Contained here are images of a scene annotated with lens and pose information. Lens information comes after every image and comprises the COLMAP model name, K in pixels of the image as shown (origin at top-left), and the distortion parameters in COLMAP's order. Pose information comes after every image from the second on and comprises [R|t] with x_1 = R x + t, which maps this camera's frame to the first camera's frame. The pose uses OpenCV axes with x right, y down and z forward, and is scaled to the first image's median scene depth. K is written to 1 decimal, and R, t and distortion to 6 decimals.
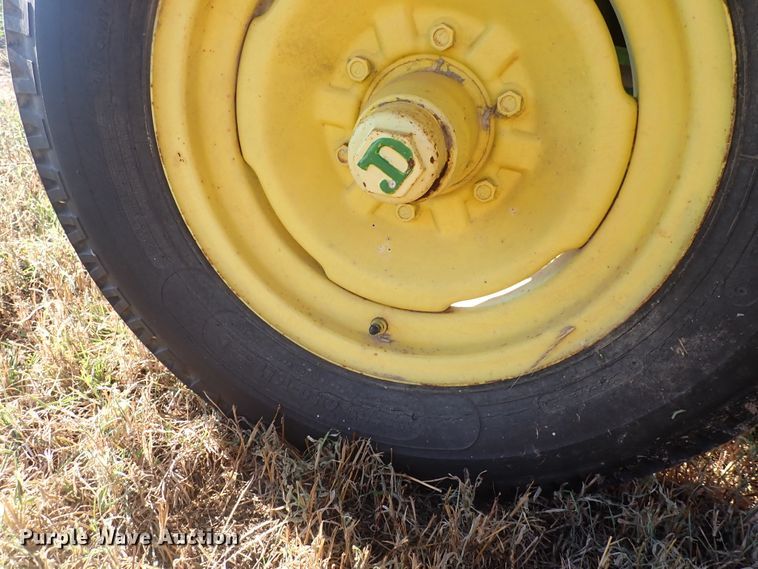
lens RADIAL K [[558.9, 0, 375.2], [0, 558.9, 288.3], [0, 0, 1]] dist [0.004069, -0.004959]
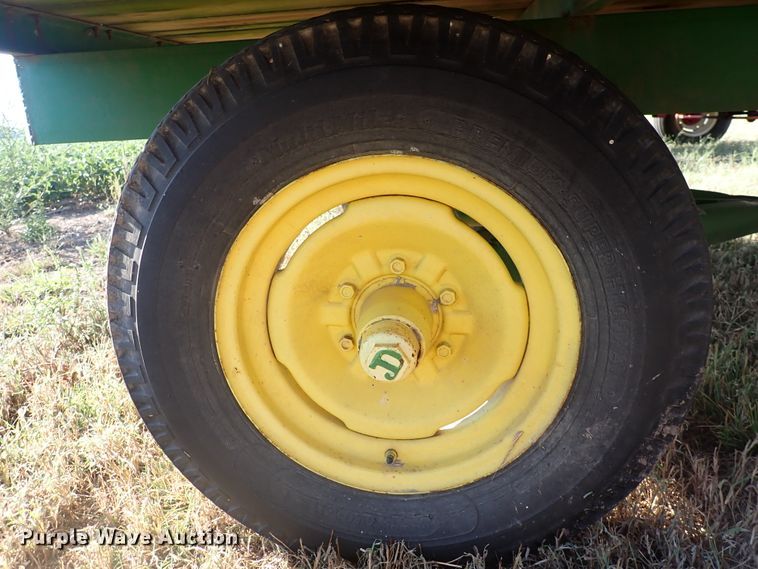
lens RADIAL K [[558.9, 0, 375.2], [0, 558.9, 288.3], [0, 0, 1]] dist [0.004069, -0.004959]
pose [[0.976741, -0.190591, 0.098246, -0.101572], [0.203929, 0.967278, -0.150954, -0.151265], [-0.066261, 0.167479, 0.983647, -0.500723]]
